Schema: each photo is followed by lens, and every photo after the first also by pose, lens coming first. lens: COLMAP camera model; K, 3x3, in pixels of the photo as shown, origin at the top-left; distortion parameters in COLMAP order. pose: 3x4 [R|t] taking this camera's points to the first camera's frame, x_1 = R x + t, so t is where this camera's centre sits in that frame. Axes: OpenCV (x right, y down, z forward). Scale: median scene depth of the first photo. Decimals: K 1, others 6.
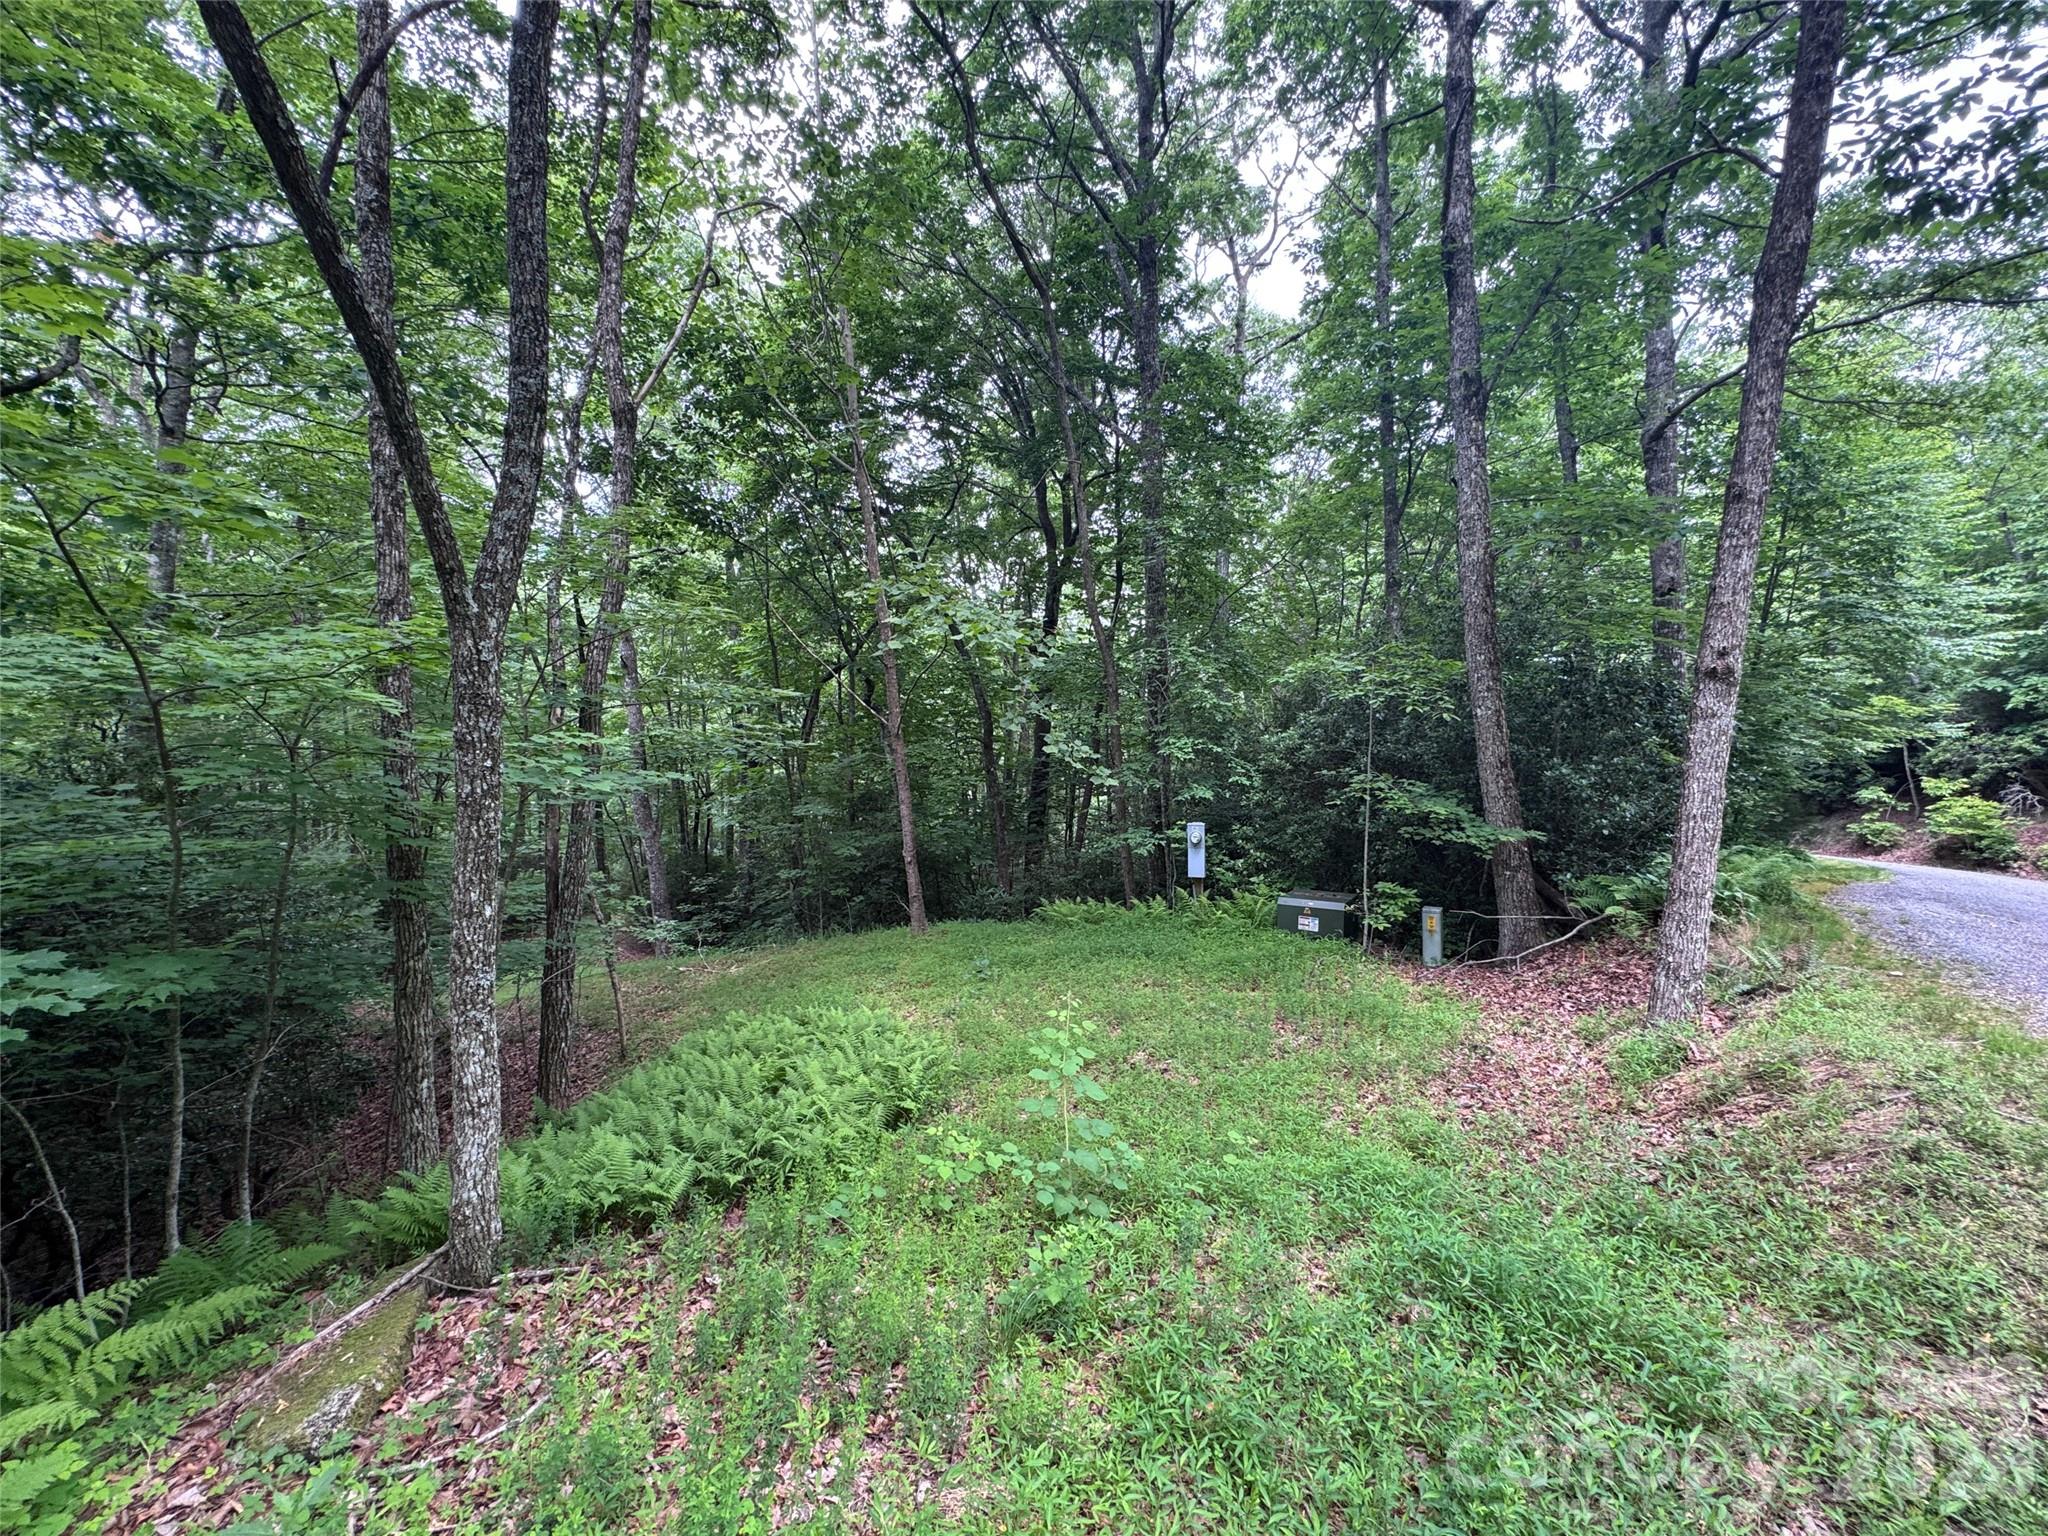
lens RADIAL K [[817.5, 0, 1024.2], [0, 817.5, 776.7], [0, 0, 1]] dist [-0.003225, 0.000538]
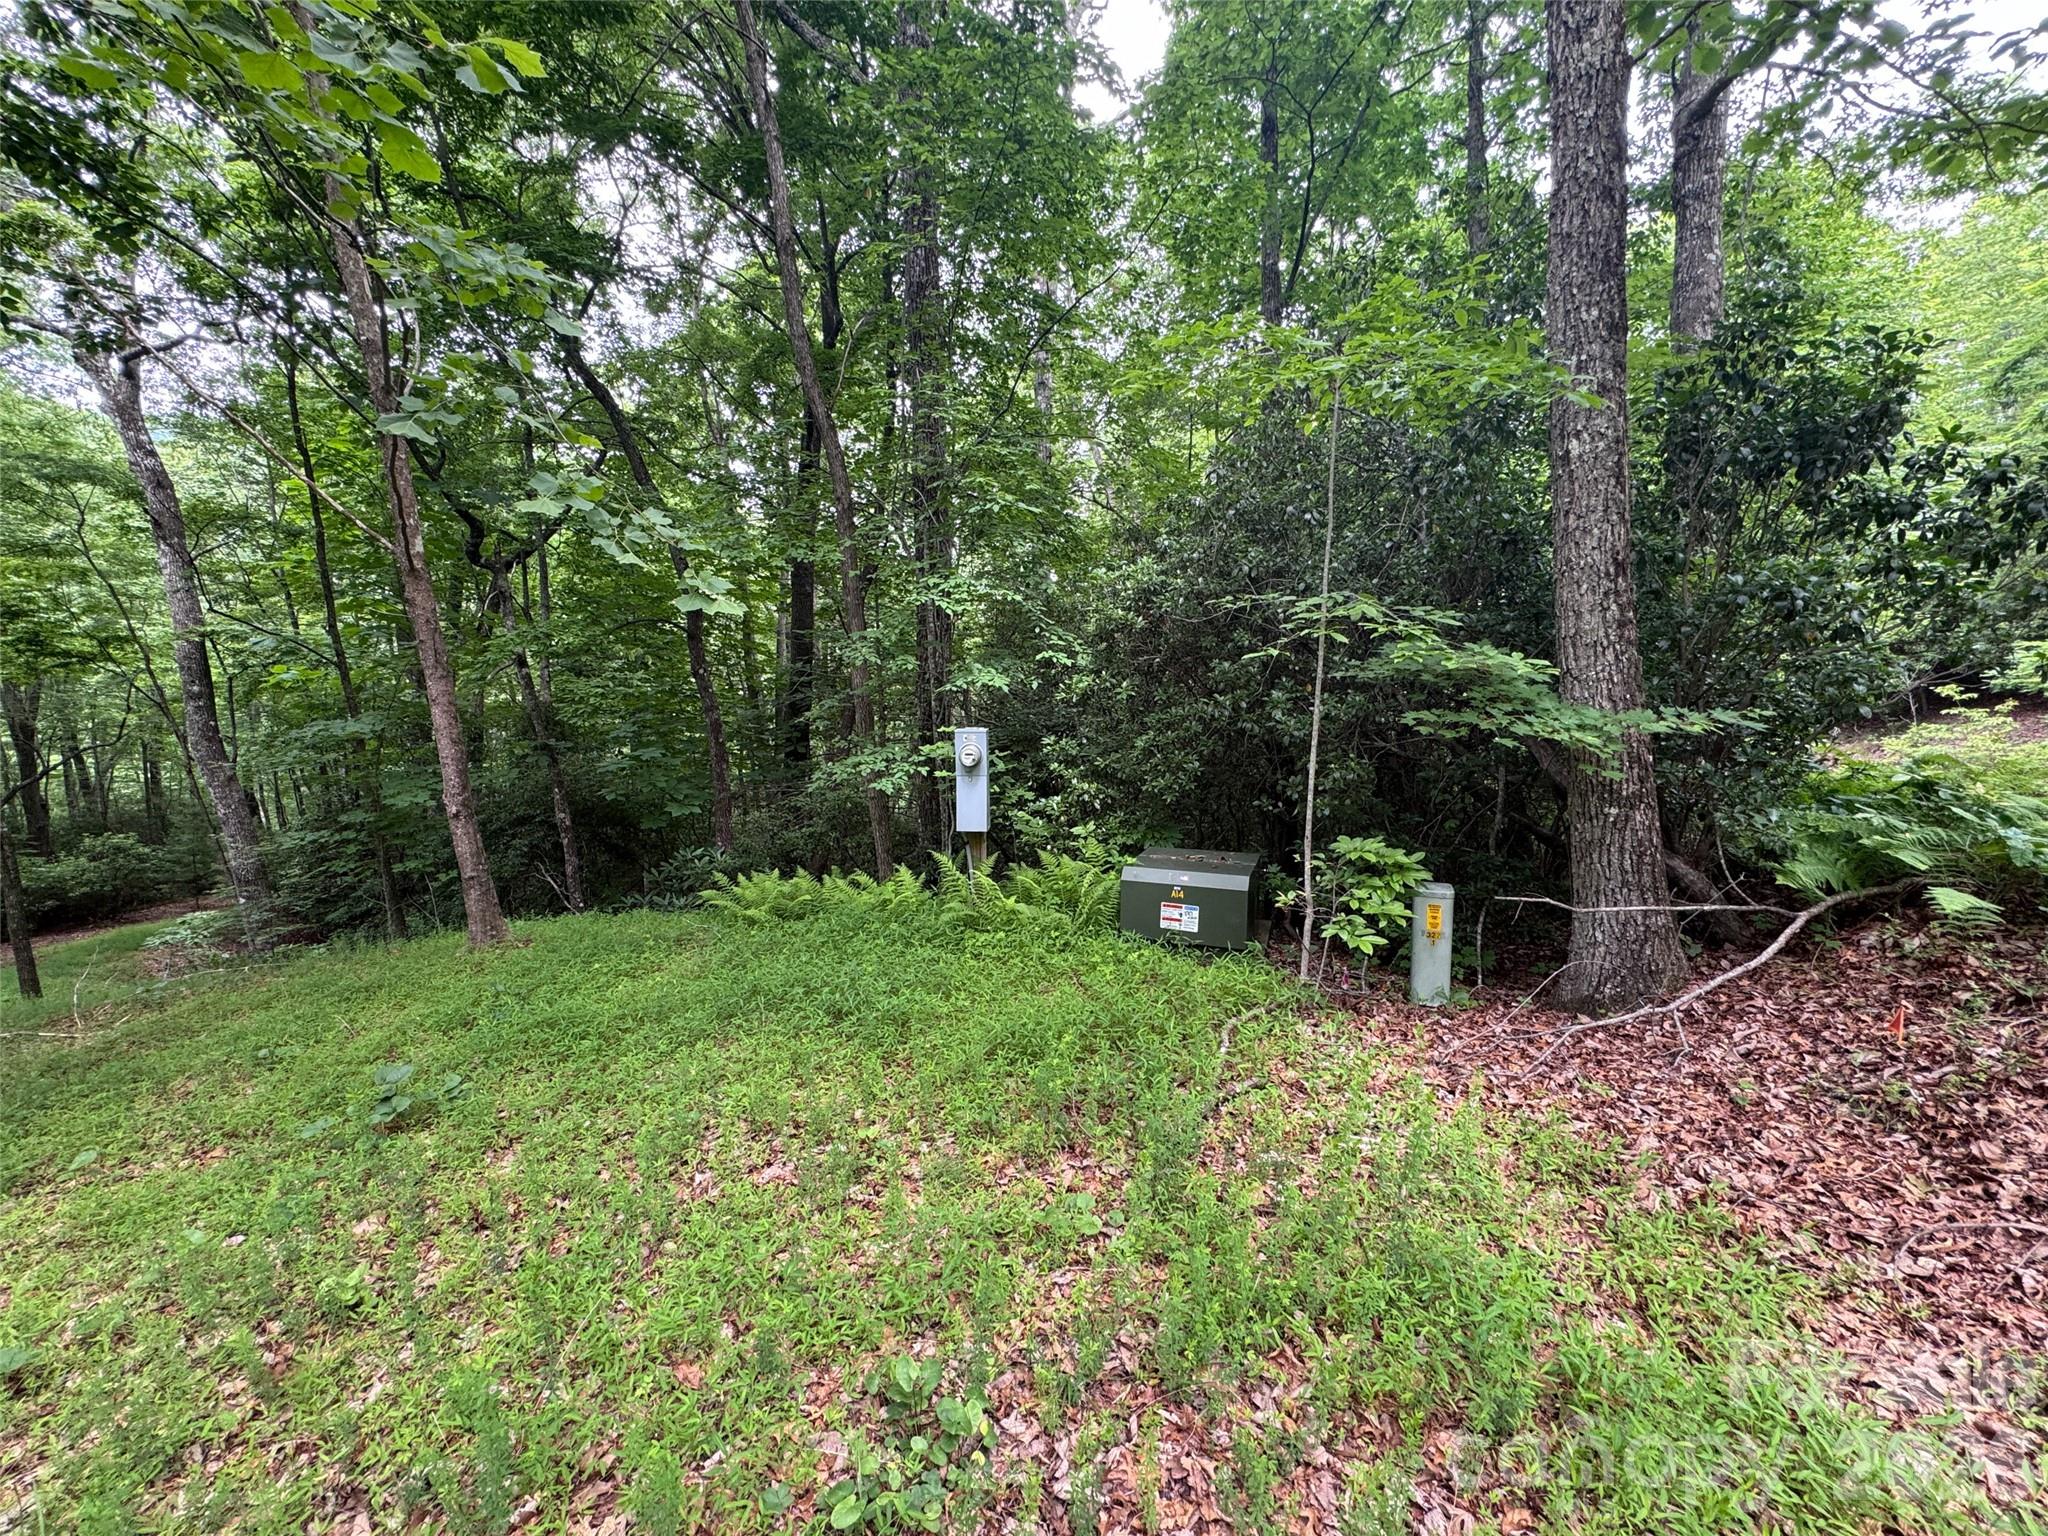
lens RADIAL K [[817.5, 0, 1026.1], [0, 817.5, 771.9], [0, 0, 1]] dist [-0.003225, 0.000538]
pose [[0.979349, -0.012919, 0.201762, 0.138384], [0.000436, 0.998089, 0.061792, 0.052124], [-0.202175, -0.060428, 0.977483, 0.477573]]
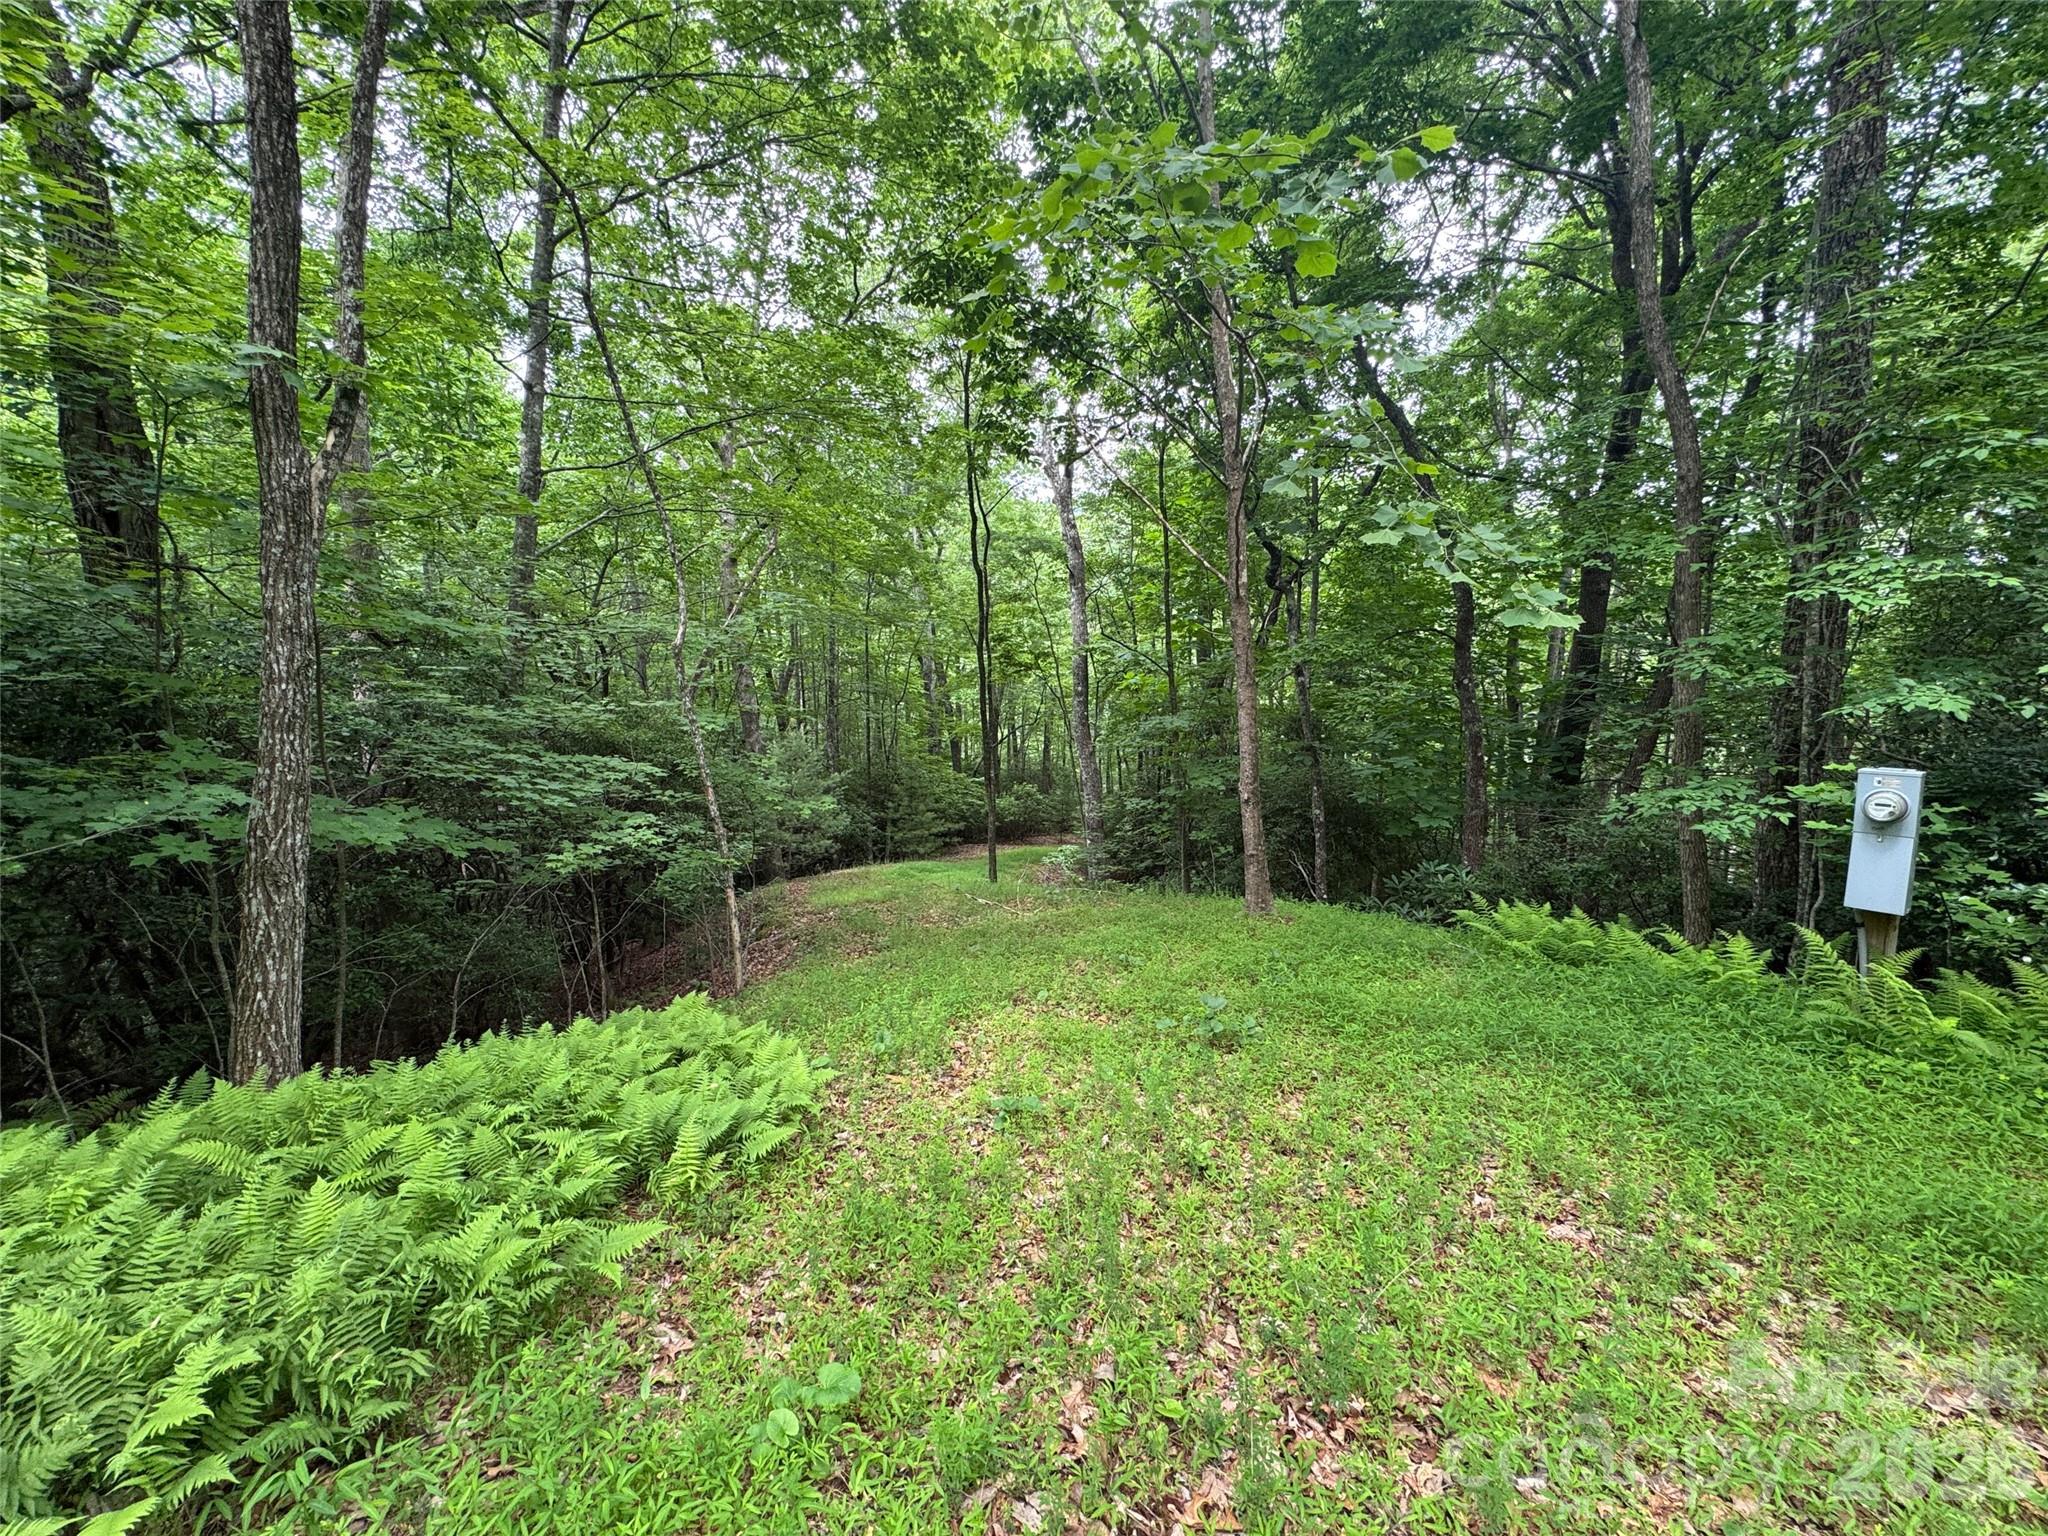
lens RADIAL K [[817.5, 0, 1019.5], [0, 817.5, 768.2], [0, 0, 1]] dist [-0.003225, 0.000538]
pose [[0.796261, 0.087428, -0.598602, 0.114506], [-0.054335, 0.995838, 0.073169, 0.050510], [0.602508, -0.025737, 0.797698, 0.455356]]
